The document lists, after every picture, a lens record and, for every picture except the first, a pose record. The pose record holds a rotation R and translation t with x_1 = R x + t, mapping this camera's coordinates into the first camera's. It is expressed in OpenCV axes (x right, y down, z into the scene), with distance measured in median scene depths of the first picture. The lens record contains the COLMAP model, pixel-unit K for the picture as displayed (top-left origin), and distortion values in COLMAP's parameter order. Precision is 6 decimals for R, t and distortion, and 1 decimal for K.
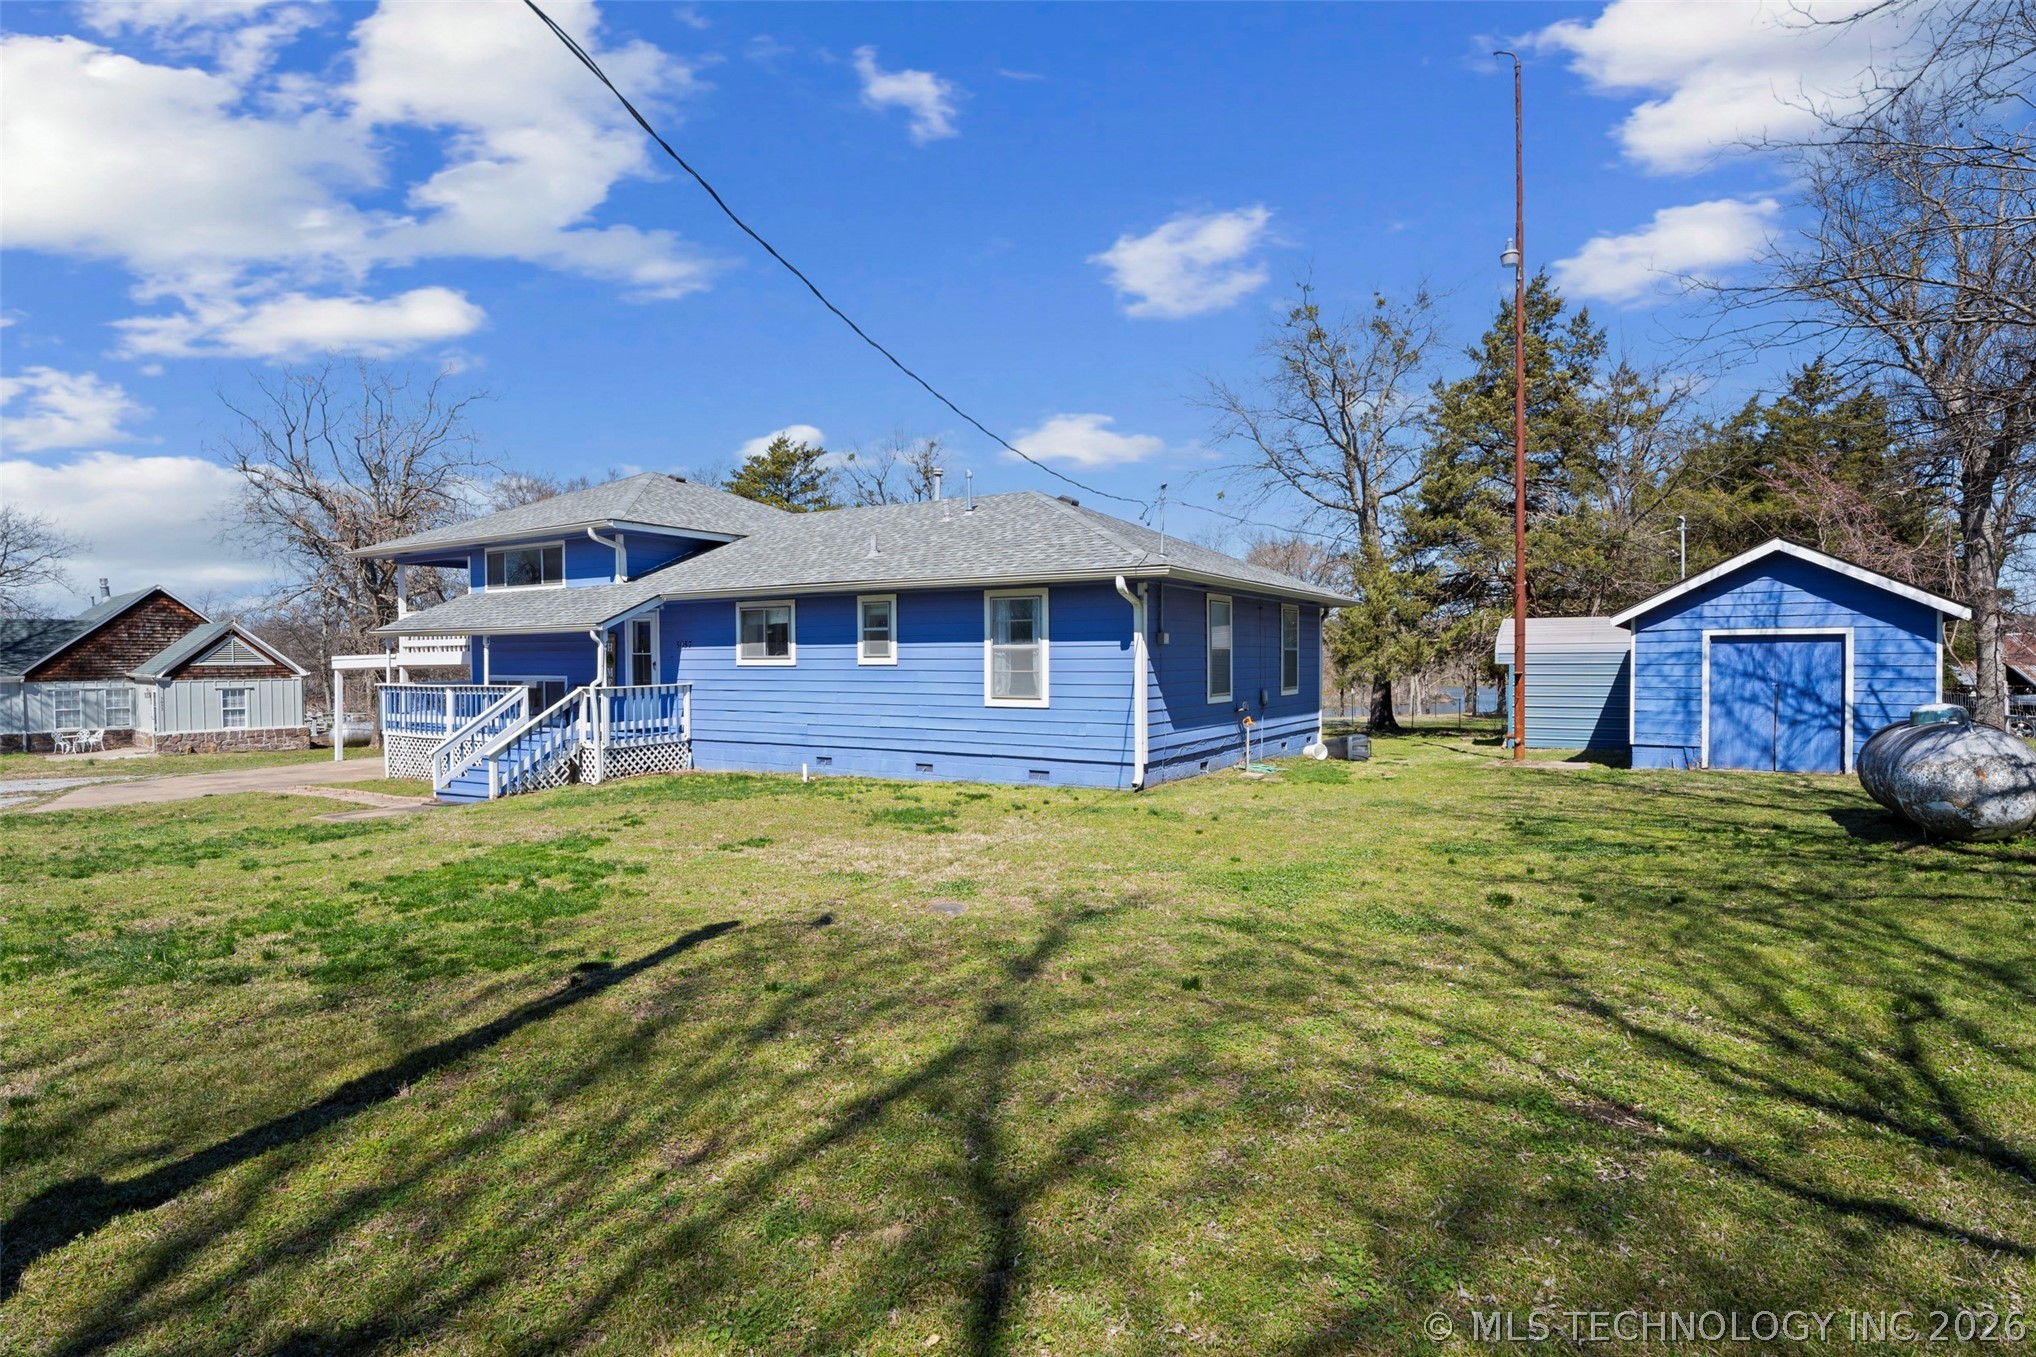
lens RADIAL K [[1021.2, 0, 1013.5], [0, 1021.2, 677.1], [0, 0, 1]] dist [-0.002062, 0.000301]
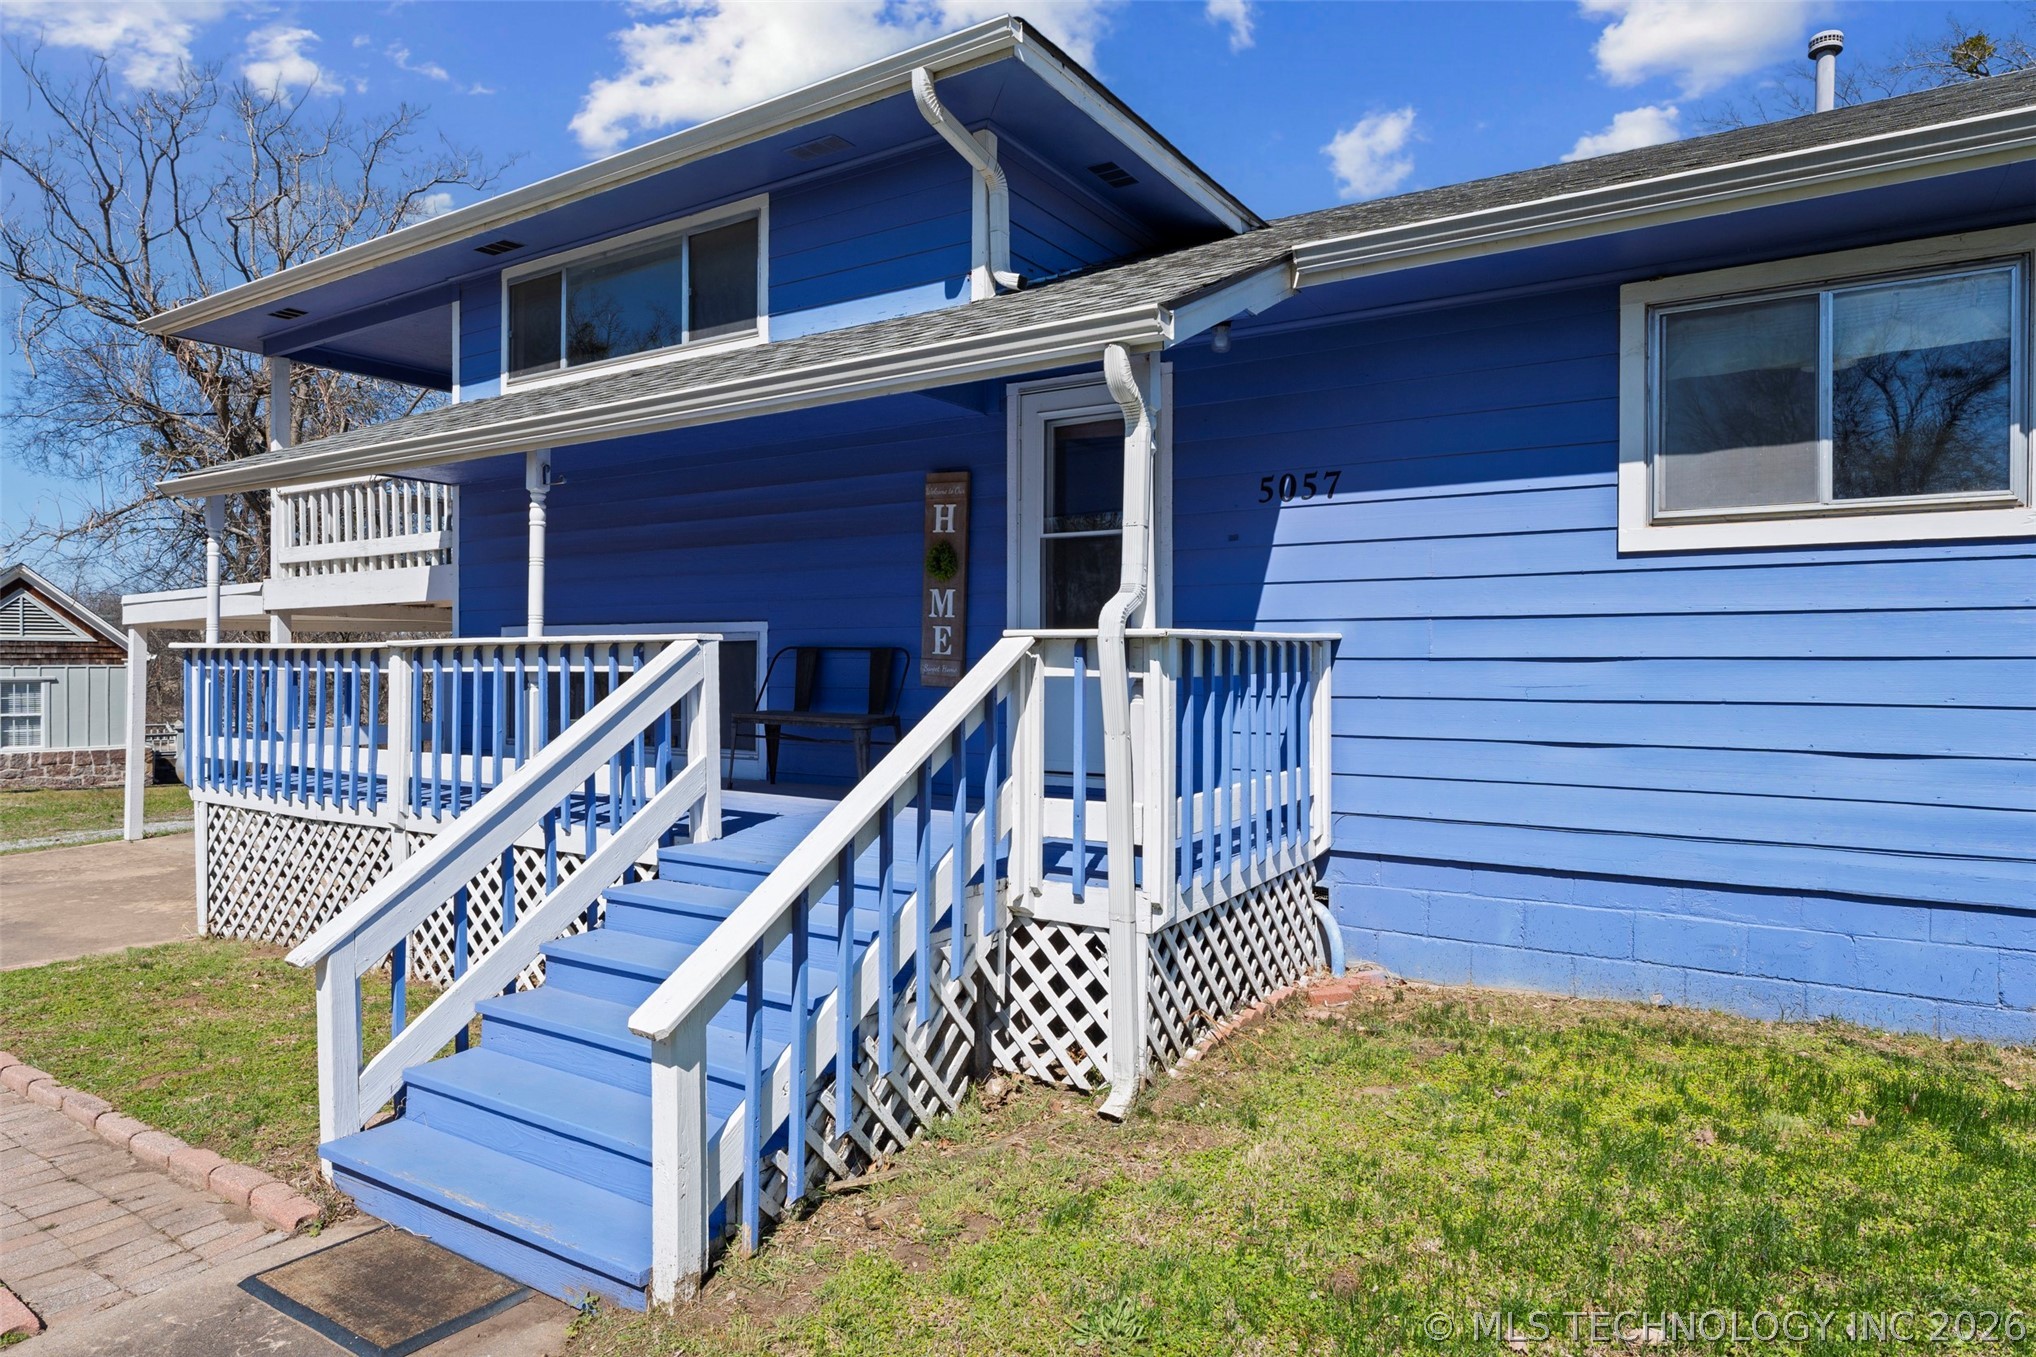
lens RADIAL K [[1188.6, 0, 1022.1], [0, 1188.6, 666.6], [0, 0, 1]] dist [-0.007120, -0.001240]
pose [[0.999887, 0.008403, -0.012465, -0.399291], [-0.008604, 0.999833, -0.016138, 0.020042], [0.012327, 0.016243, 0.999792, 0.715075]]
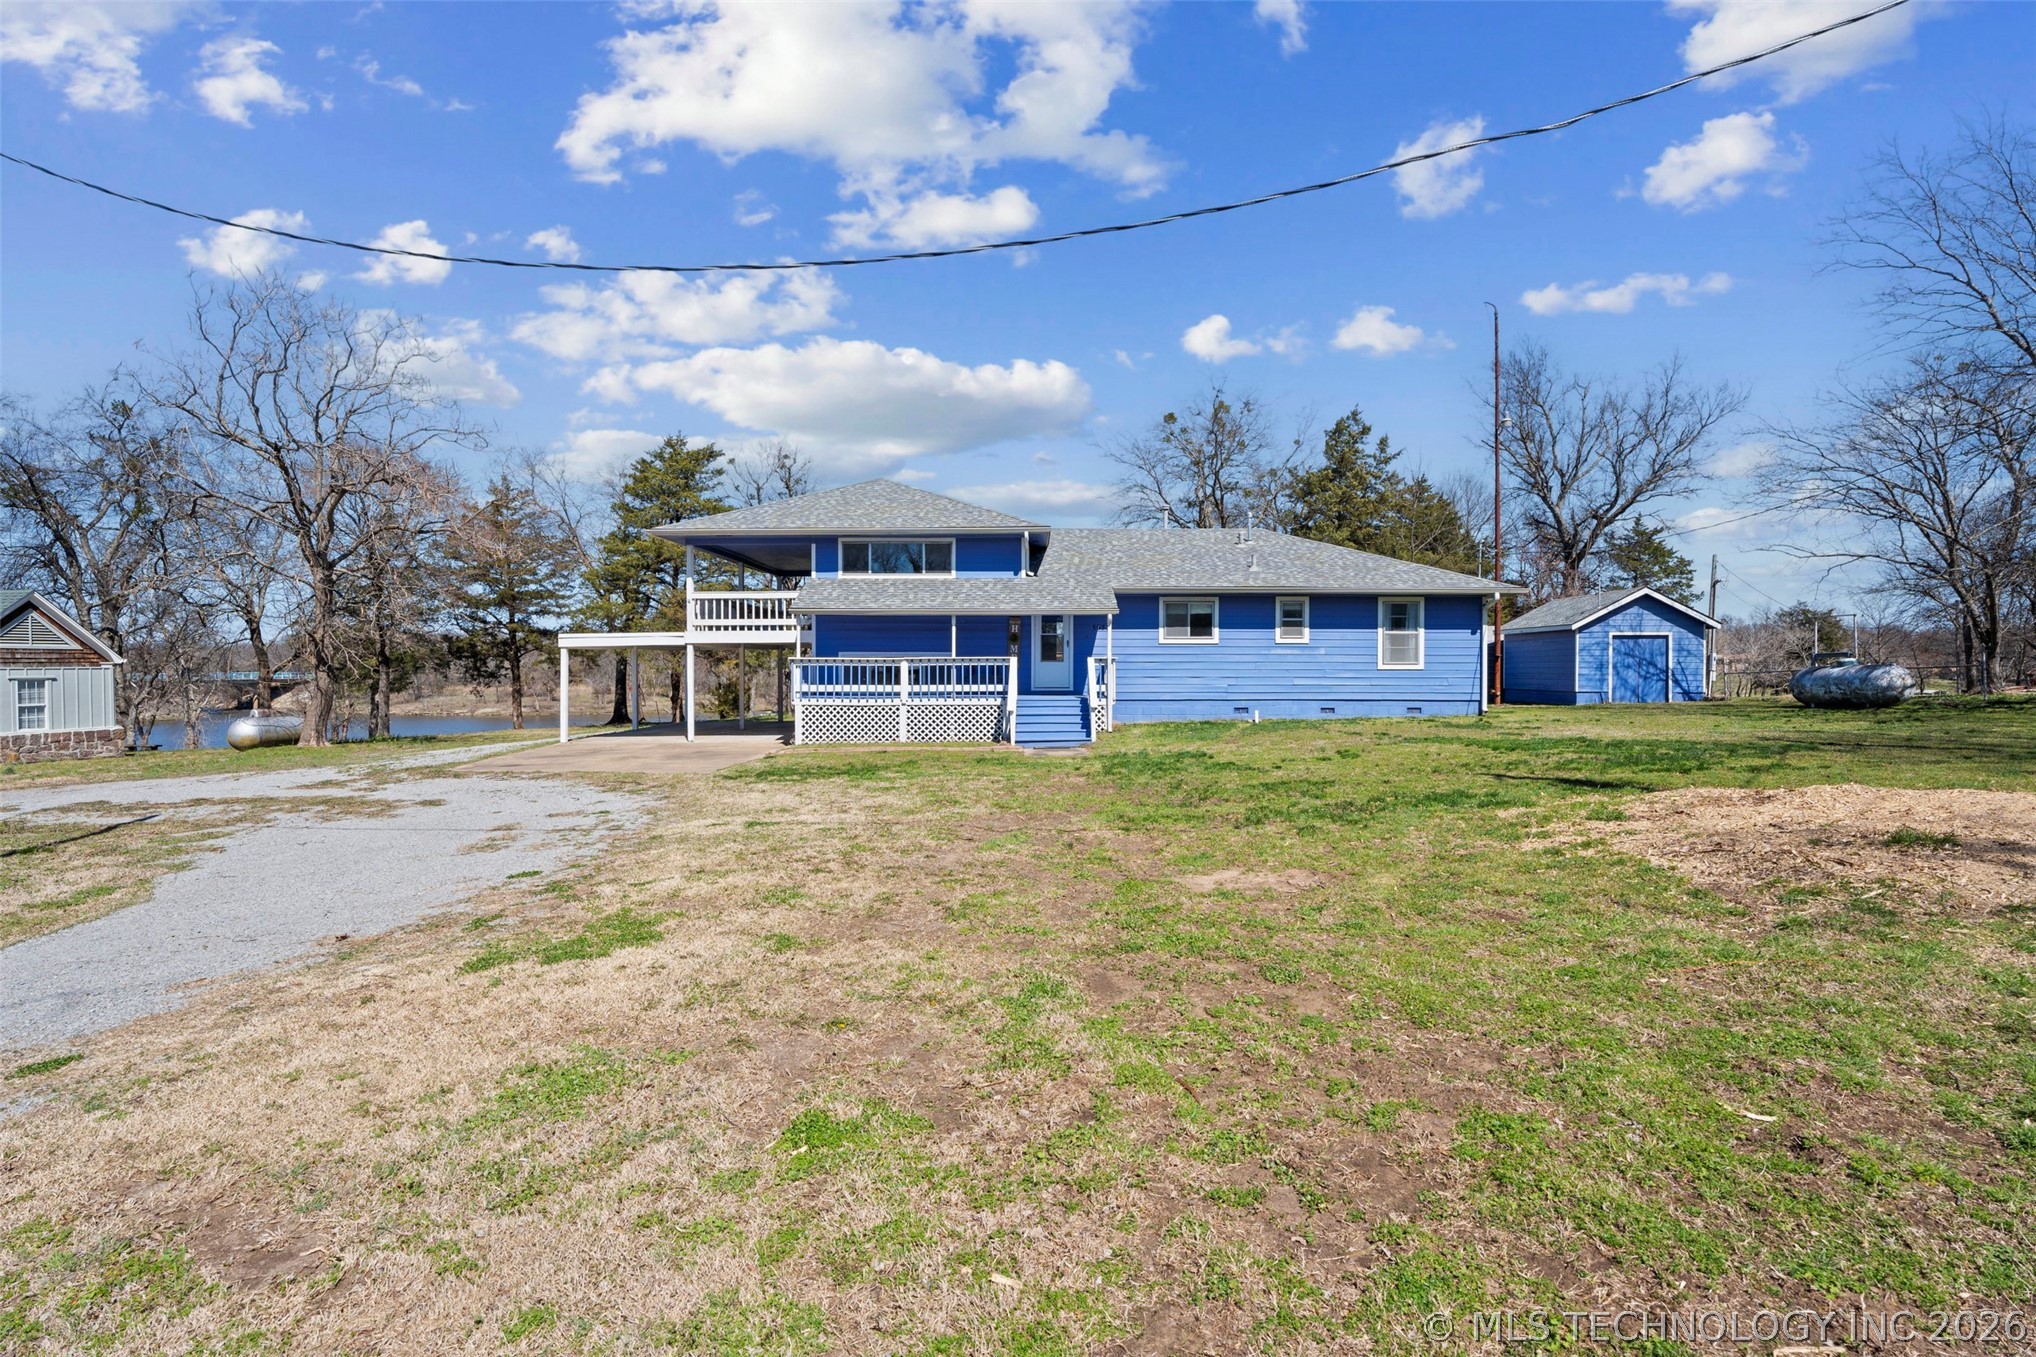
lens RADIAL K [[936.2, 0, 1018.2], [0, 936.2, 673.1], [0, 0, 1]] dist [-0.001161, -0.000074]
pose [[0.854225, 0.000727, 0.519903, -1.059556], [0.005504, 0.999930, -0.010441, 0.039181], [-0.519874, 0.011781, 0.854162, 0.037209]]
